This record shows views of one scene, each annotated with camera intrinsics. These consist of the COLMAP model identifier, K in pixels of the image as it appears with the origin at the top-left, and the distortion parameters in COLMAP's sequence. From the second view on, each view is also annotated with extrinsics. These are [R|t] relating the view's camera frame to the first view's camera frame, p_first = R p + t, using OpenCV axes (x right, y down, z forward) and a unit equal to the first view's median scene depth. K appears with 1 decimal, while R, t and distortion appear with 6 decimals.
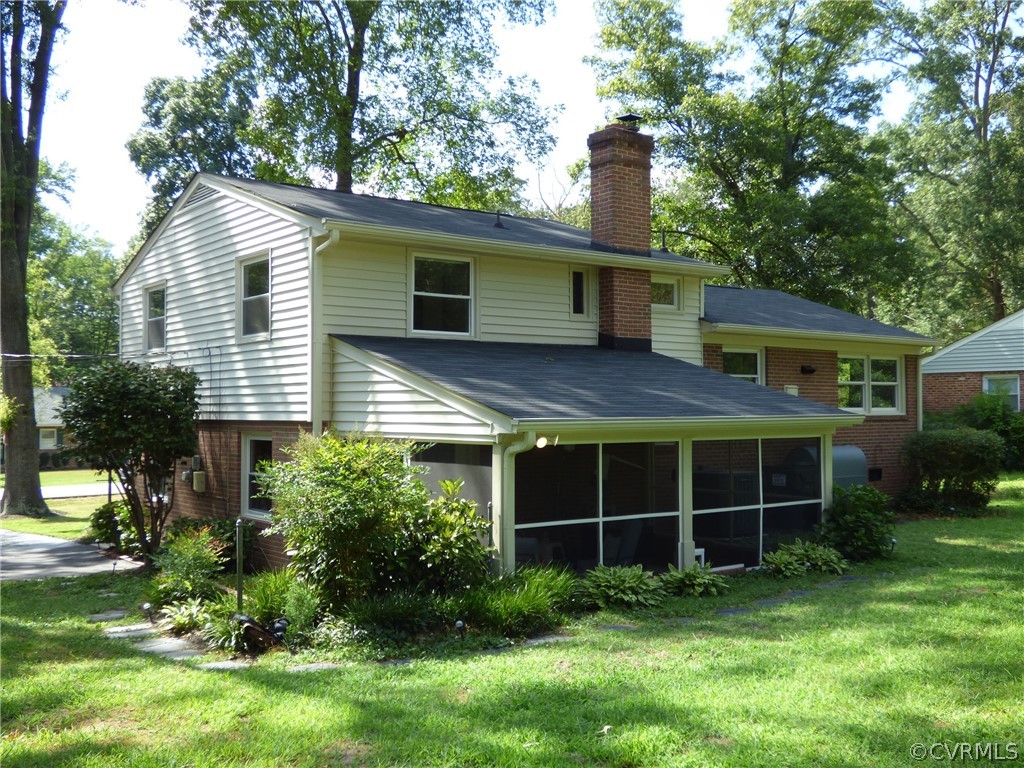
lens RADIAL K [[1063.8, 0, 512.2], [0, 1063.8, 385.2], [0, 0, 1]] dist [-0.003276, 0.000000]
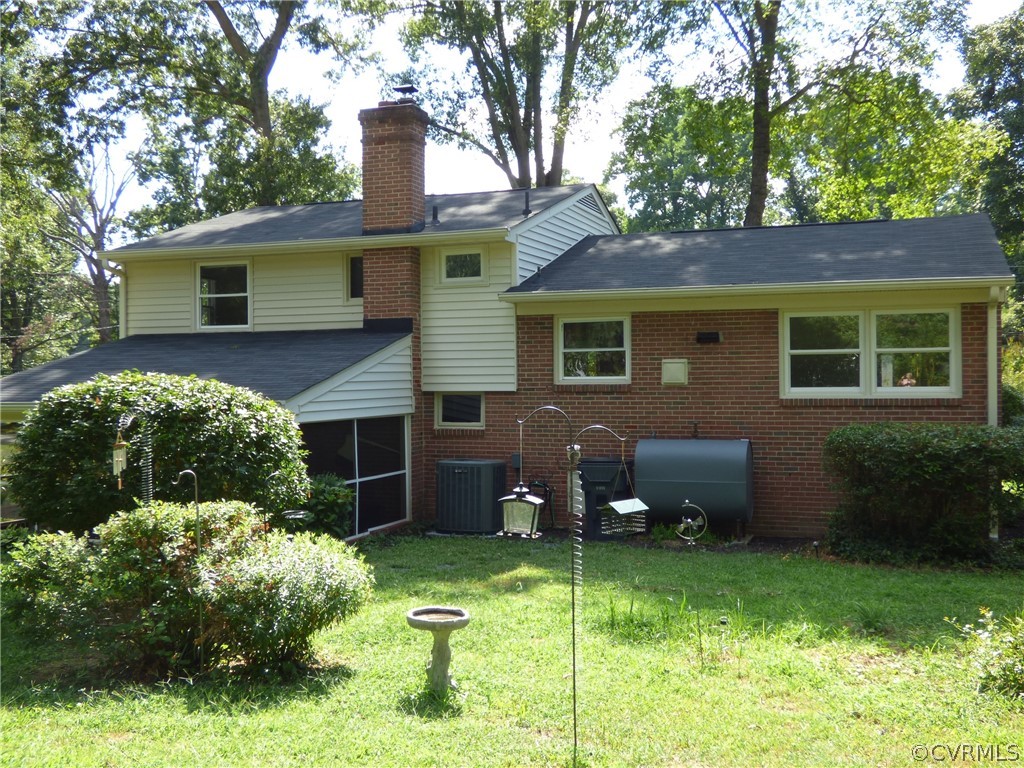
lens RADIAL K [[1063.8, 0, 512.2], [0, 1063.8, 382.5], [0, 0, 1]] dist [-0.003276, 0.000000]
pose [[0.543615, 0.000814, -0.839334, 1.010182], [0.026929, 0.999468, 0.018410, -0.000330], [0.838902, -0.032611, 0.543304, 0.566882]]
